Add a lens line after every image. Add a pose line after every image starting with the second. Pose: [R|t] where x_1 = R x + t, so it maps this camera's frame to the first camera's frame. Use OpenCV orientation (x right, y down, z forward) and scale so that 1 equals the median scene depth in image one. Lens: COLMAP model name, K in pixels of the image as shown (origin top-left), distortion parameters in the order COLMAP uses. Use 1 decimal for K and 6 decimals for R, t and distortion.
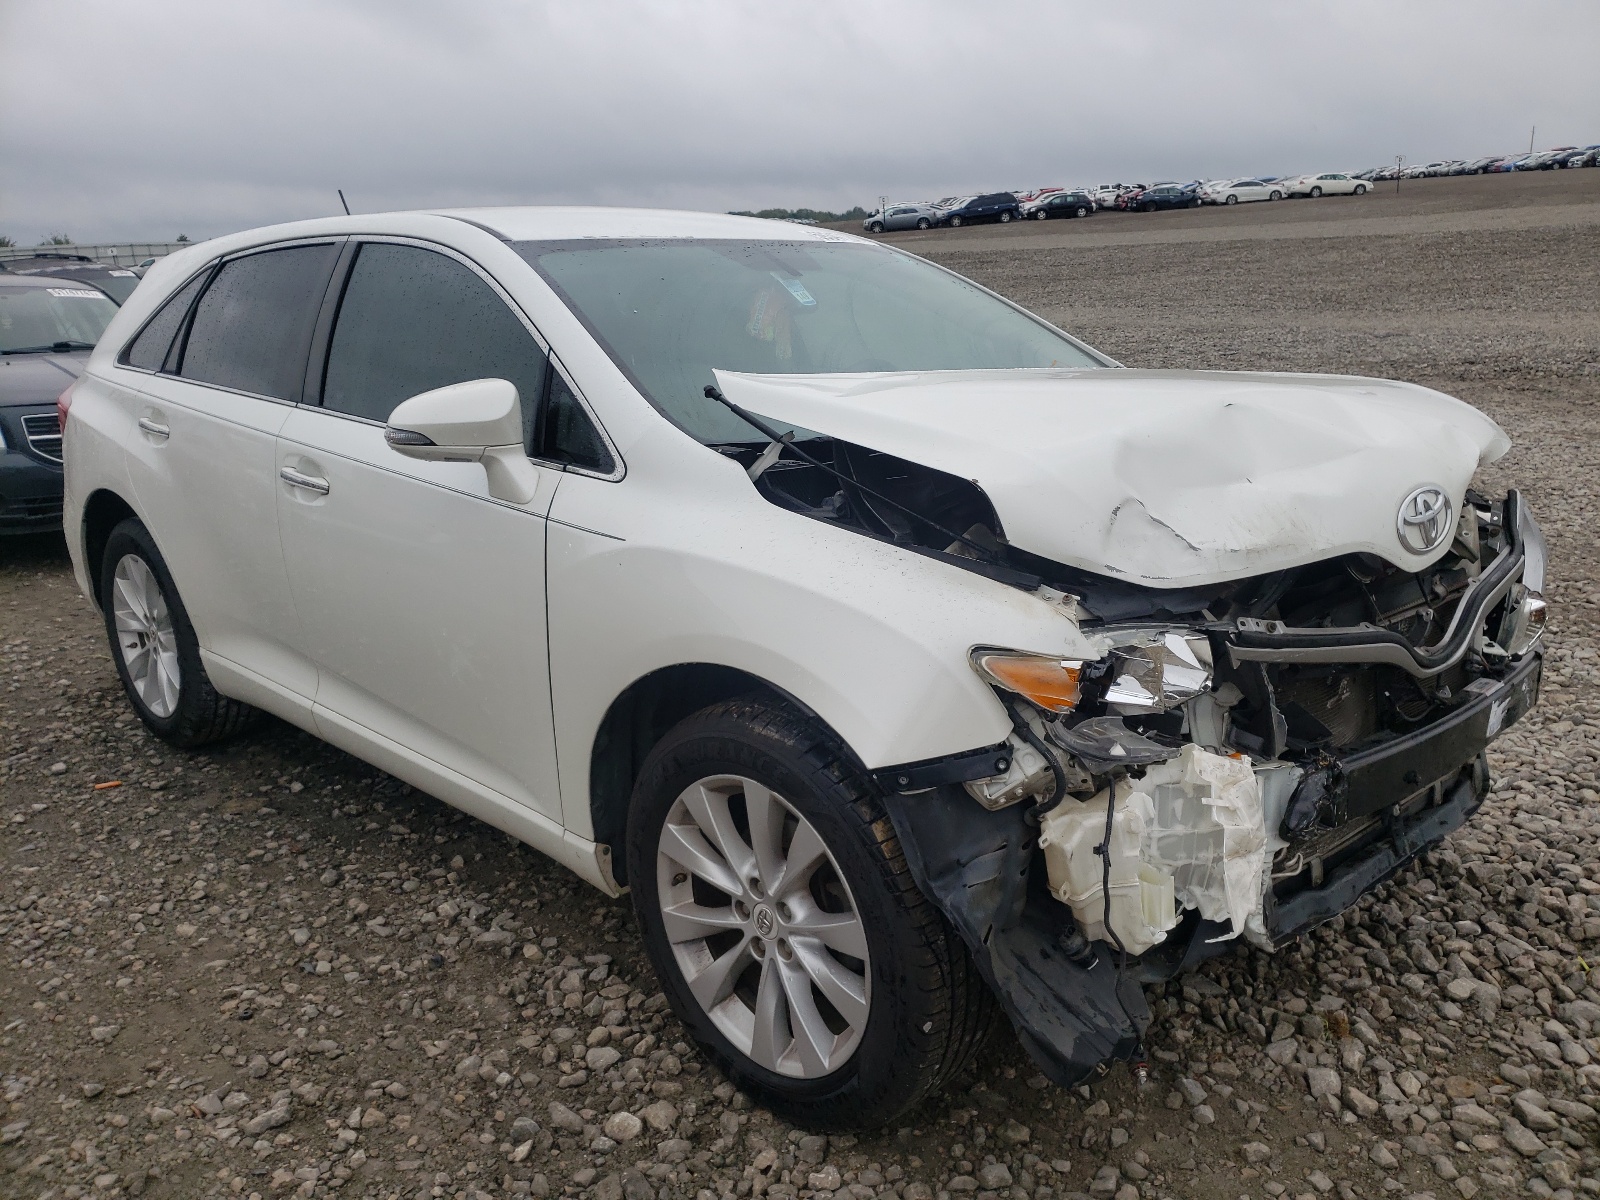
lens RADIAL K [[1391.9, 0, 800.0], [0, 1391.9, 600.0], [0, 0, 1]] dist [-0.005674, 0.044459]
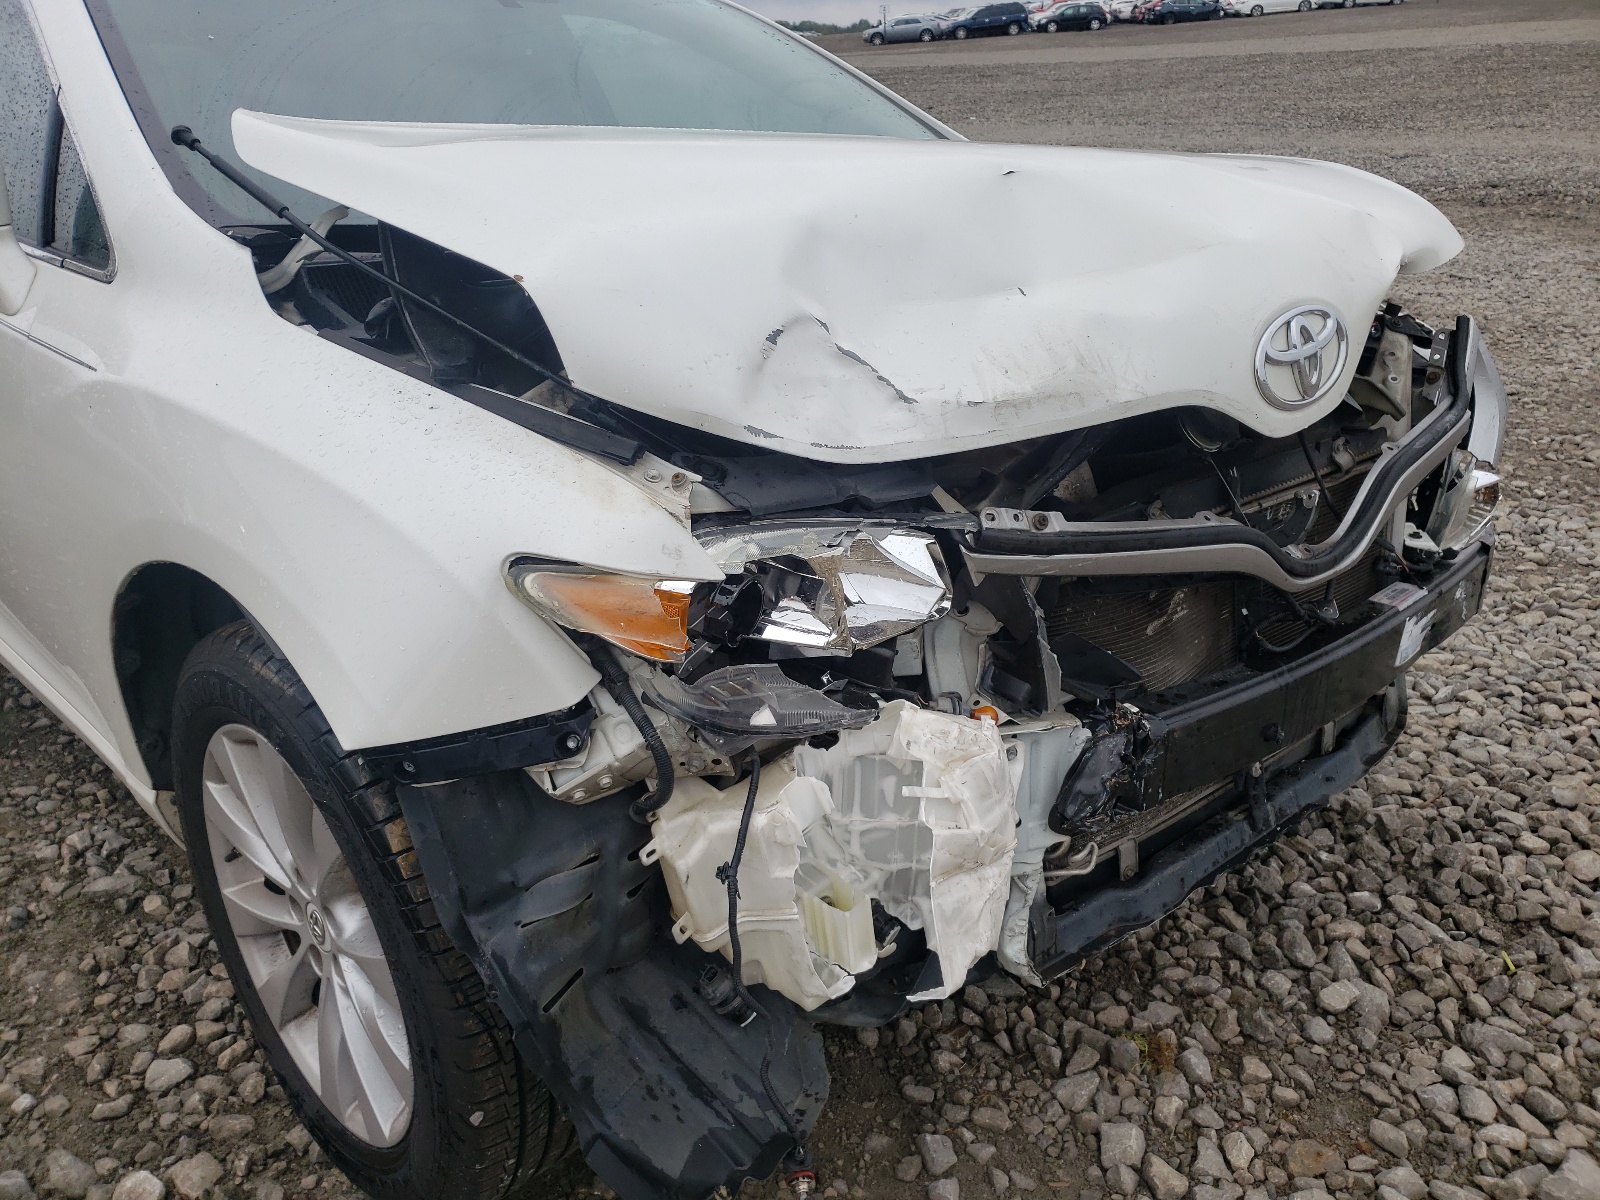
lens RADIAL K [[1342.2, 0, 800.0], [0, 1342.2, 600.0], [0, 0, 1]] dist [-0.018347, 0.055297]
pose [[0.999568, 0.016571, -0.024263, 0.204751], [-0.013430, 0.992149, 0.124335, -0.017397], [0.026133, -0.123956, 0.991944, 0.314887]]
